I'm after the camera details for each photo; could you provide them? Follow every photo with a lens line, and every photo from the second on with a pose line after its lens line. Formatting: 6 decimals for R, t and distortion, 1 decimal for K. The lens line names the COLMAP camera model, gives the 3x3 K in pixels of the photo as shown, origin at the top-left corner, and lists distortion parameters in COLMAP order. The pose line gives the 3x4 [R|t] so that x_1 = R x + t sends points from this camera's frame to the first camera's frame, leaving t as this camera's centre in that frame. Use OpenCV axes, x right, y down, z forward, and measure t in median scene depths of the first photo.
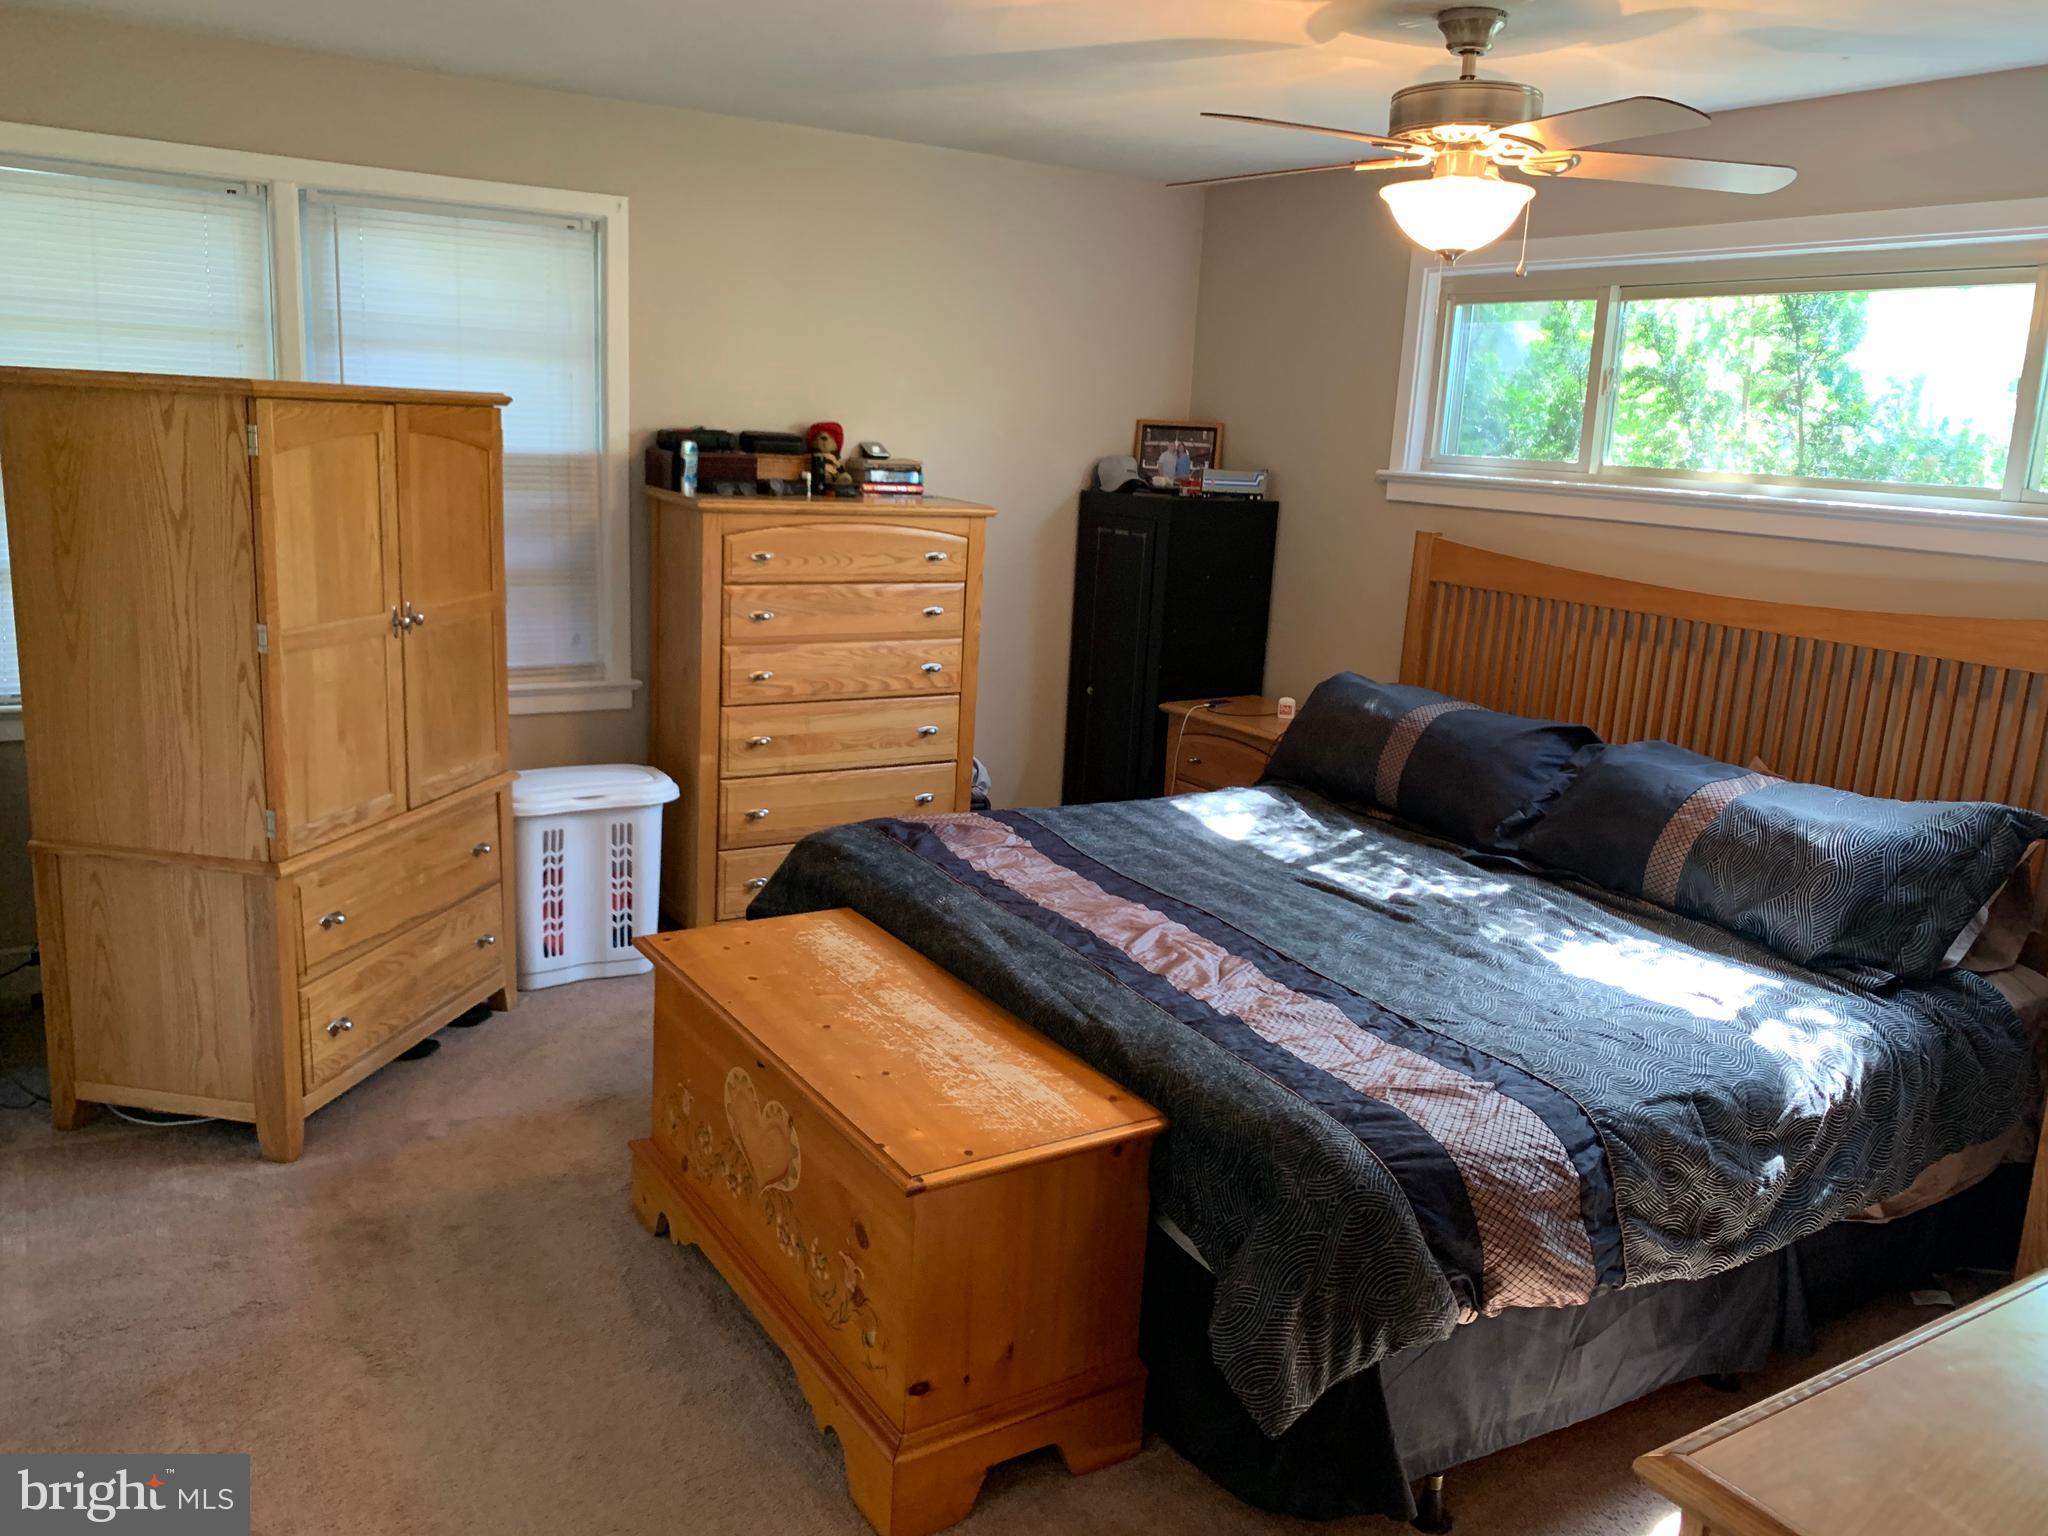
lens RADIAL K [[1590.8, 0, 1024.0], [0, 1590.8, 768.0], [0, 0, 1]] dist [0.000754, -0.000626]
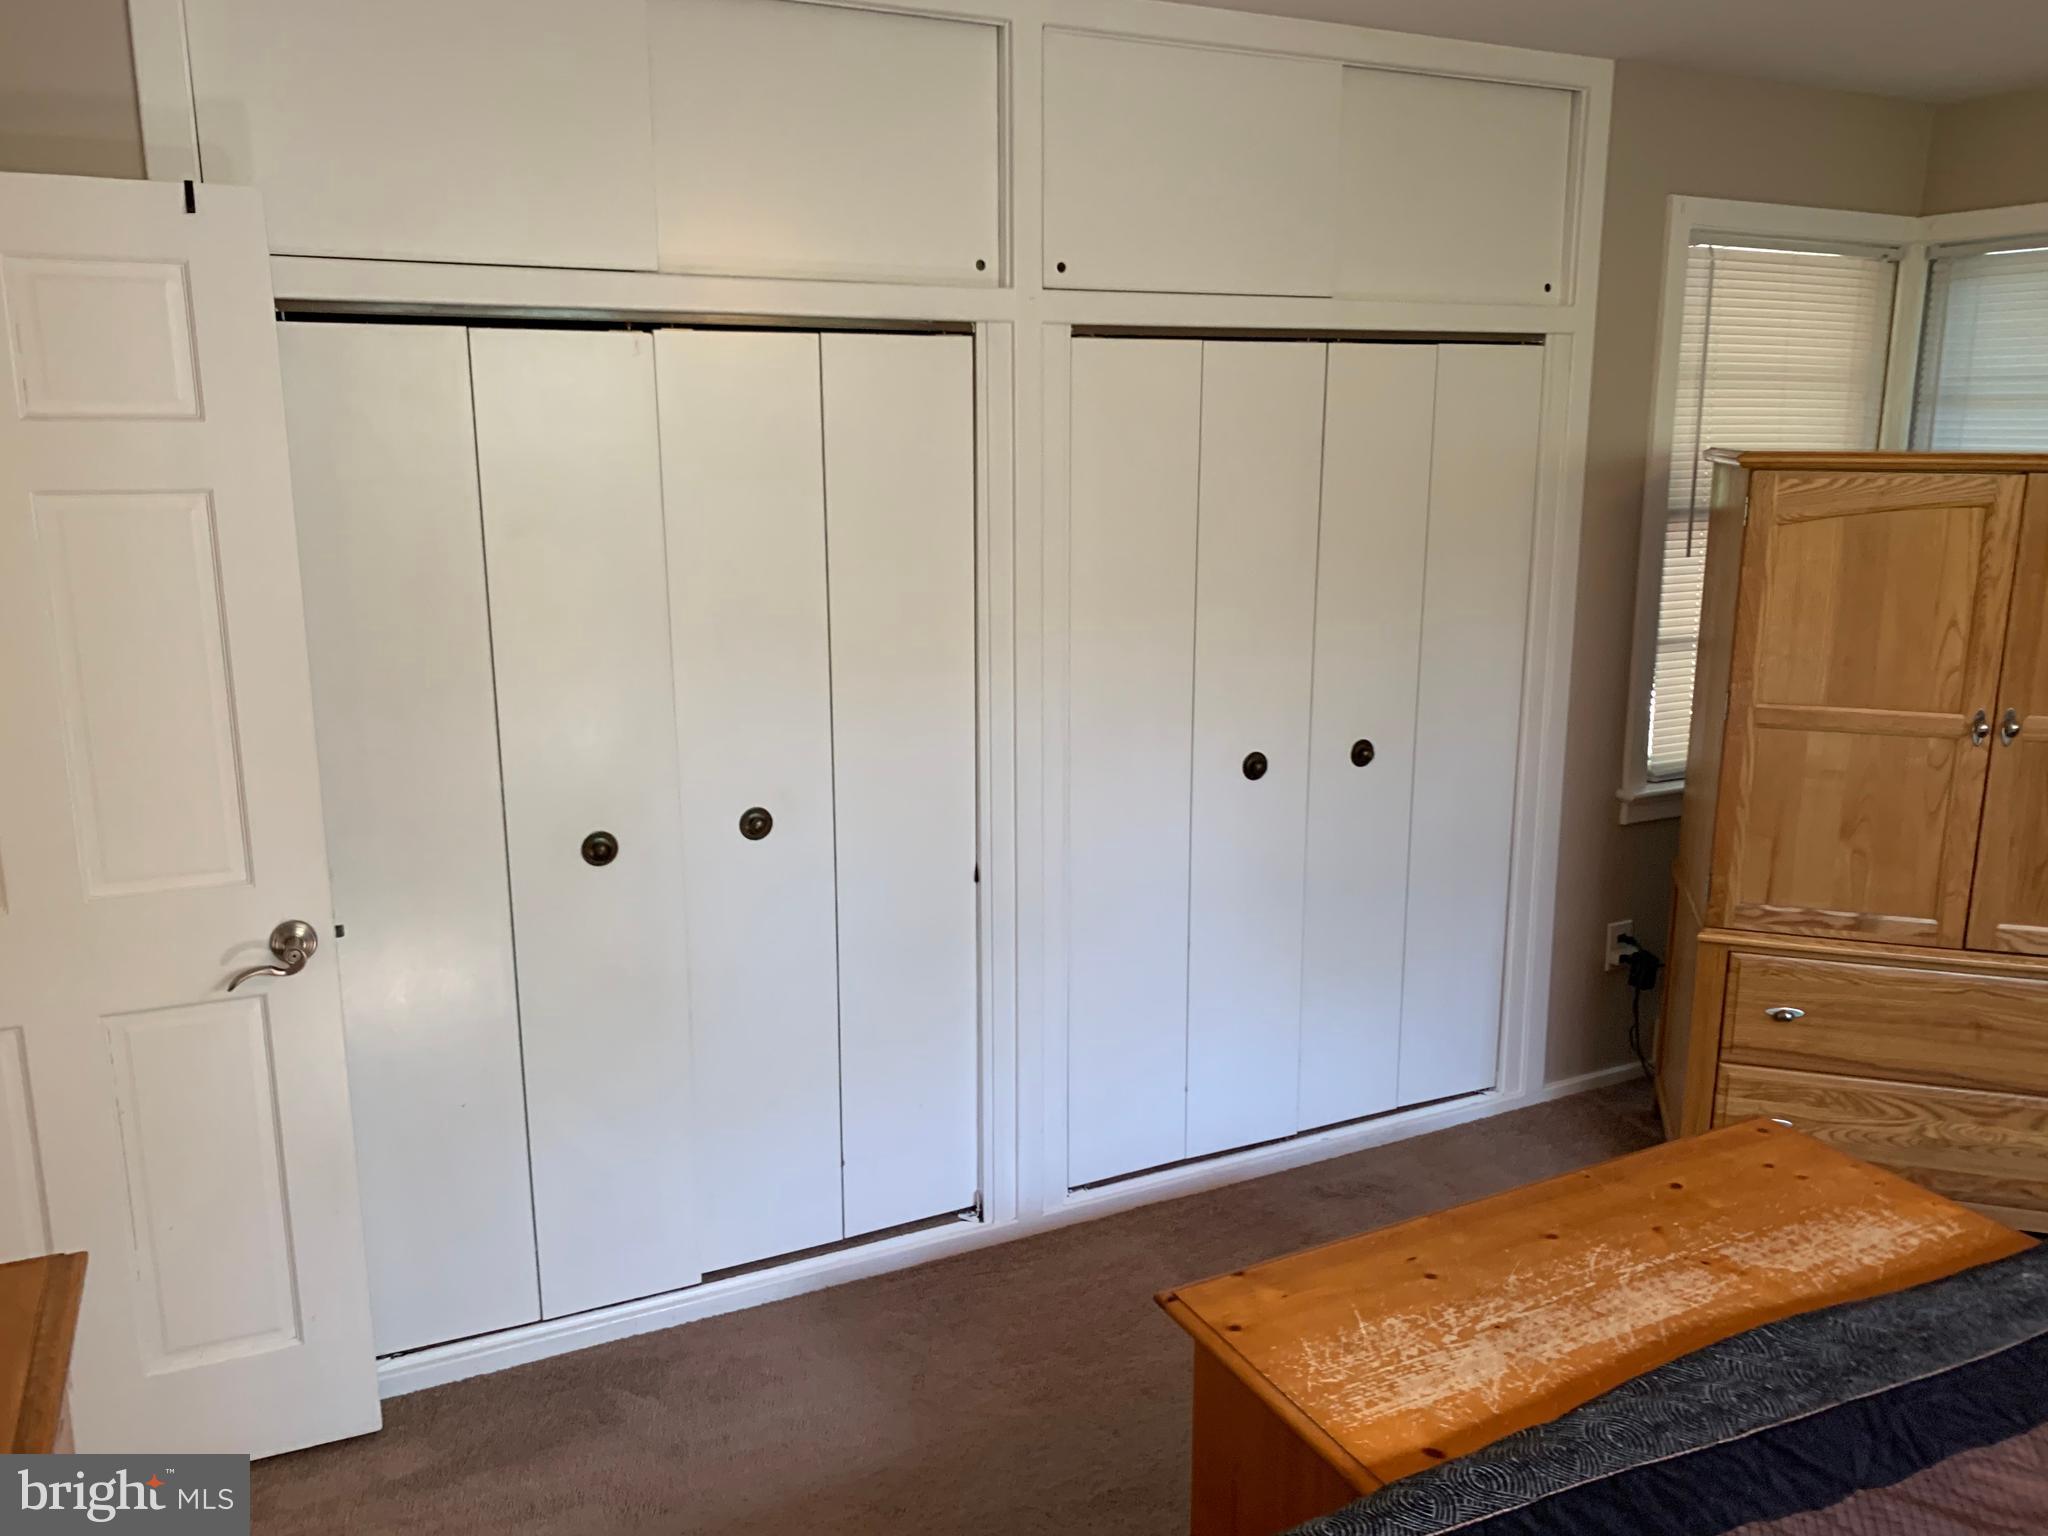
lens RADIAL K [[1590.8, 0, 1024.0], [0, 1590.8, 768.0], [0, 0, 1]] dist [0.000754, -0.000626]
pose [[-0.097277, 0.165451, -0.981409, 0.535027], [-0.219783, 0.958170, 0.183318, -0.124955], [0.970687, 0.233530, -0.056845, 0.609817]]
